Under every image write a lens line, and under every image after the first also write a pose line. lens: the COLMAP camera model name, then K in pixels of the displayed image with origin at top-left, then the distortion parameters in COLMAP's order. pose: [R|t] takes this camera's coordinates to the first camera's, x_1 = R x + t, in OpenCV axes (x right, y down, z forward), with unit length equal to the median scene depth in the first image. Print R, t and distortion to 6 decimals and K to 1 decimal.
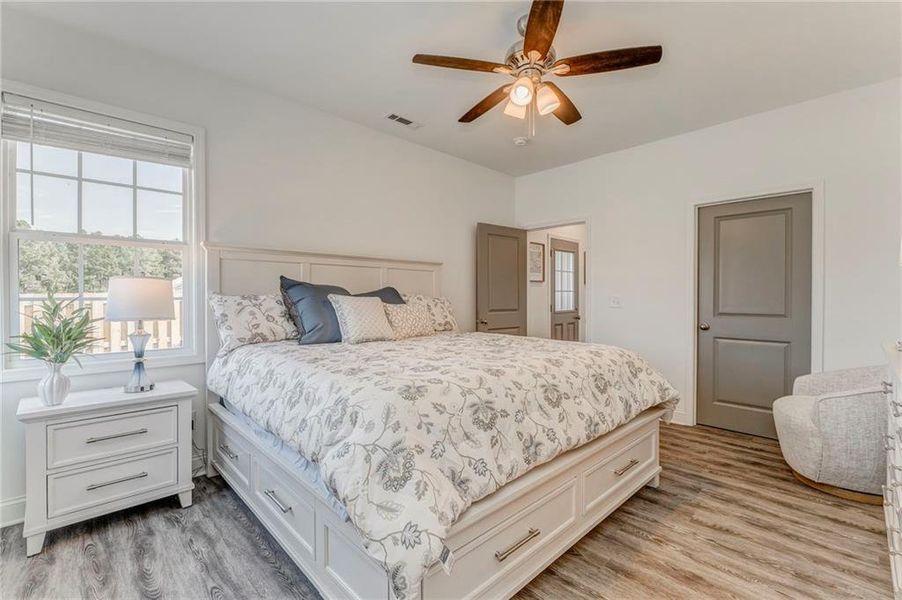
lens RADIAL K [[391.2, 0, 451.0], [0, 391.2, 300.0], [0, 0, 1]] dist [-0.000345, -0.000350]
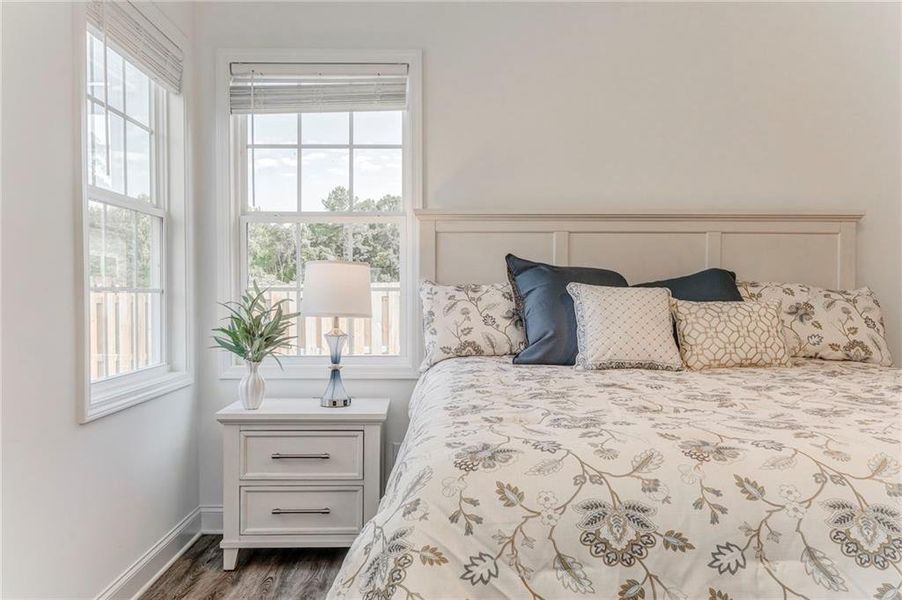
lens RADIAL K [[675.0, 0, 451.5], [0, 675.0, 307.0], [0, 0, 1]] dist [0.020596, -0.002086]
pose [[0.740745, 0.020603, -0.671470, 0.290785], [-0.007338, 0.999718, 0.022580, 0.000009], [0.671746, -0.011799, 0.740687, 0.147890]]
